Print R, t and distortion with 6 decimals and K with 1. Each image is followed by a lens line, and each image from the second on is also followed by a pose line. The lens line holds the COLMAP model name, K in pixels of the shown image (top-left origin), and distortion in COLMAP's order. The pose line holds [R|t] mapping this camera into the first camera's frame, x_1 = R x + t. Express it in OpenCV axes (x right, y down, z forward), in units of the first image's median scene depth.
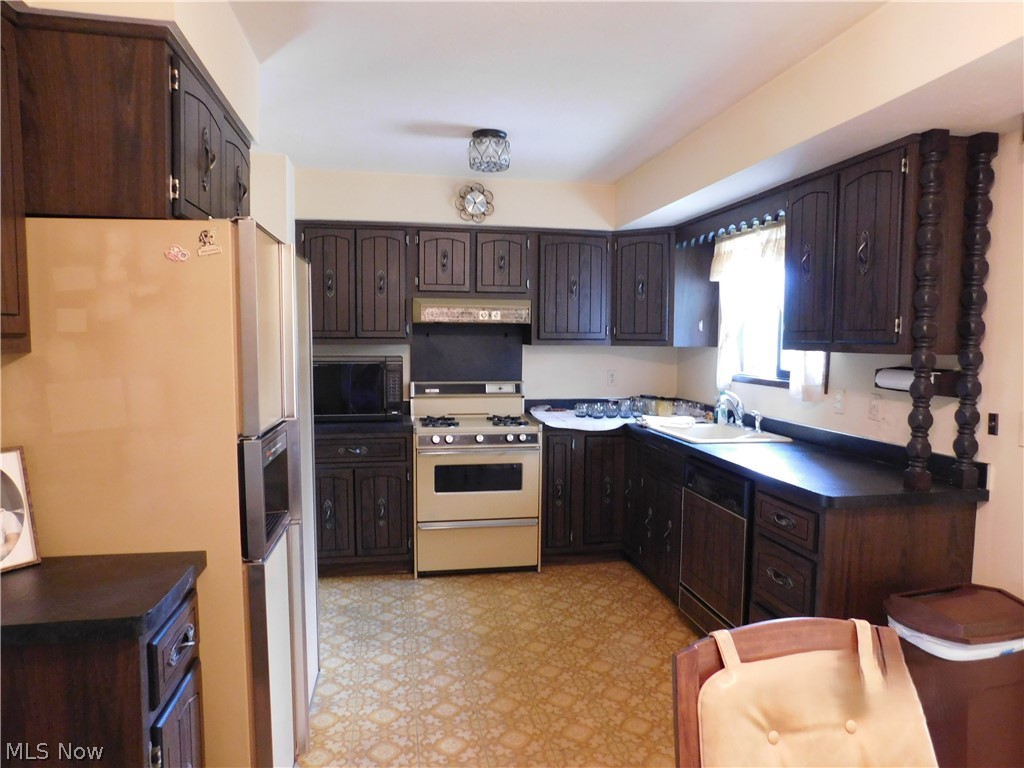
lens RADIAL K [[674.6, 0, 512.8], [0, 674.6, 383.3], [0, 0, 1]] dist [-0.074770, 0.057560]
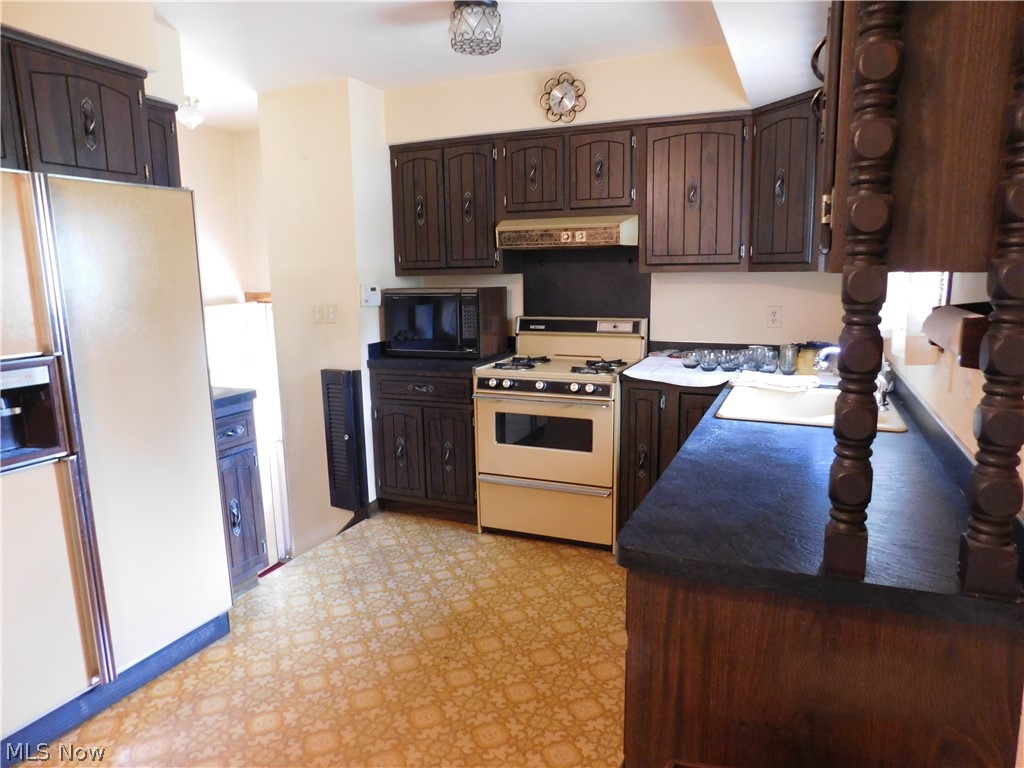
lens RADIAL K [[674.6, 0, 515.5], [0, 674.6, 383.9], [0, 0, 1]] dist [-0.074770, 0.057560]
pose [[0.829365, 0.073390, -0.553866, 0.437183], [-0.016791, 0.994161, 0.106588, -0.010341], [0.558455, -0.079101, 0.825755, 0.321584]]
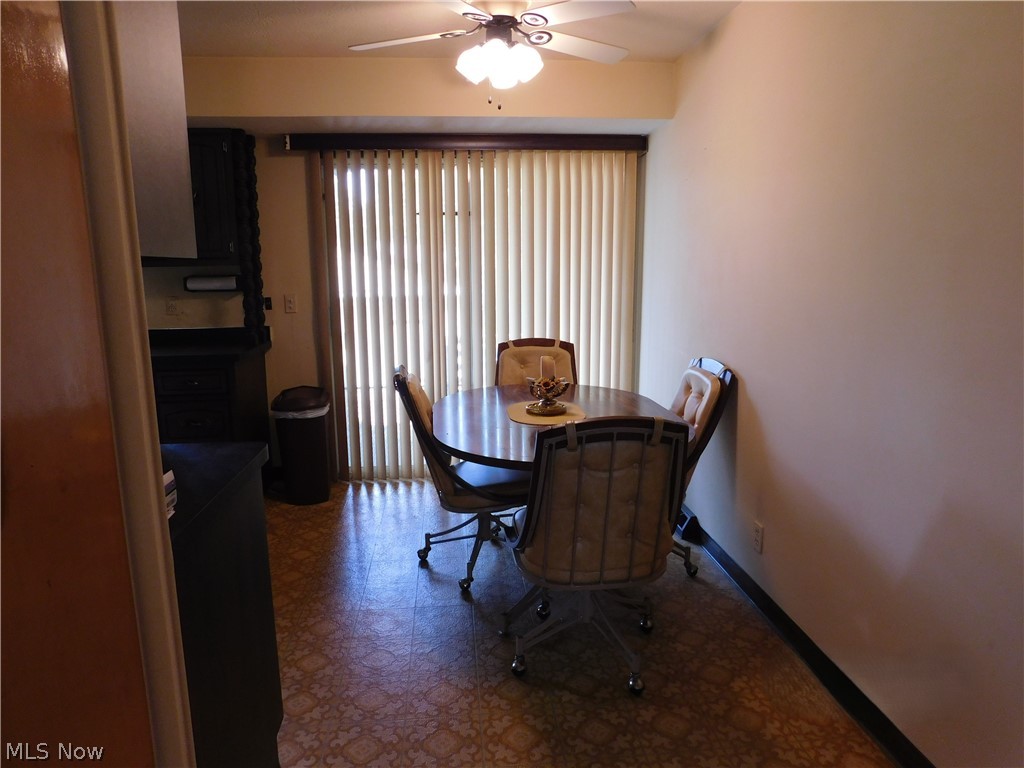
lens RADIAL K [[674.6, 0, 513.9], [0, 674.6, 384.1], [0, 0, 1]] dist [-0.074770, 0.057560]
pose [[0.086145, -0.184795, 0.978994, -0.665264], [0.079695, 0.980777, 0.178118, 0.004424], [-0.993090, 0.062677, 0.099216, 0.111872]]
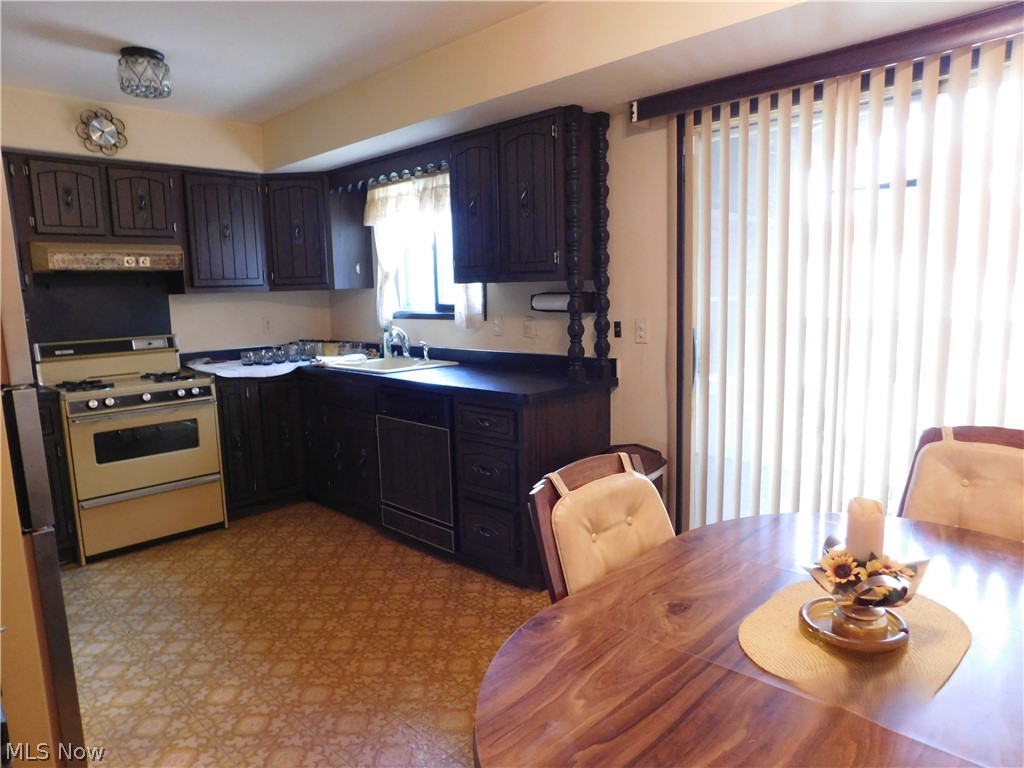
lens RADIAL K [[674.6, 0, 513.3], [0, 674.6, 384.2], [0, 0, 1]] dist [-0.074770, 0.057560]
pose [[0.820657, -0.109796, 0.560773, -0.158899], [0.071997, 0.993413, 0.089141, 0.022522], [-0.566867, -0.032780, 0.823157, -0.020930]]
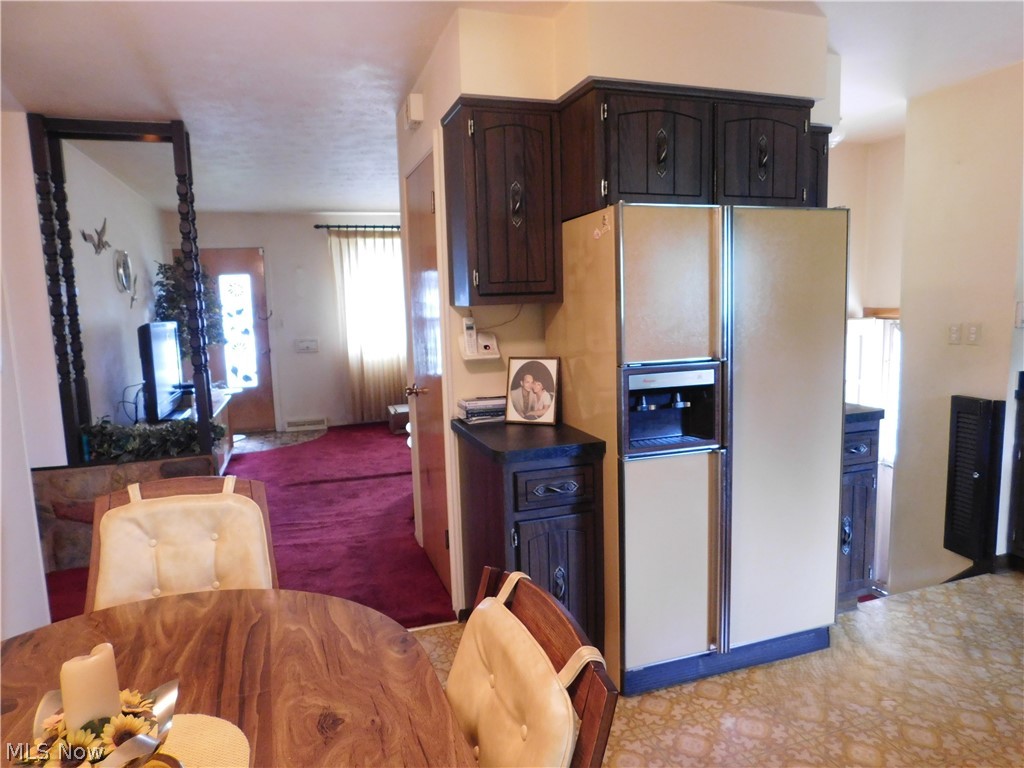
lens RADIAL K [[674.6, 0, 517.8], [0, 674.6, 384.2], [0, 0, 1]] dist [-0.074770, 0.057560]
pose [[0.148588, 0.115506, -0.982130, 0.422676], [-0.038680, 0.993074, 0.110941, -0.010971], [0.988142, 0.021504, 0.152027, 0.270957]]
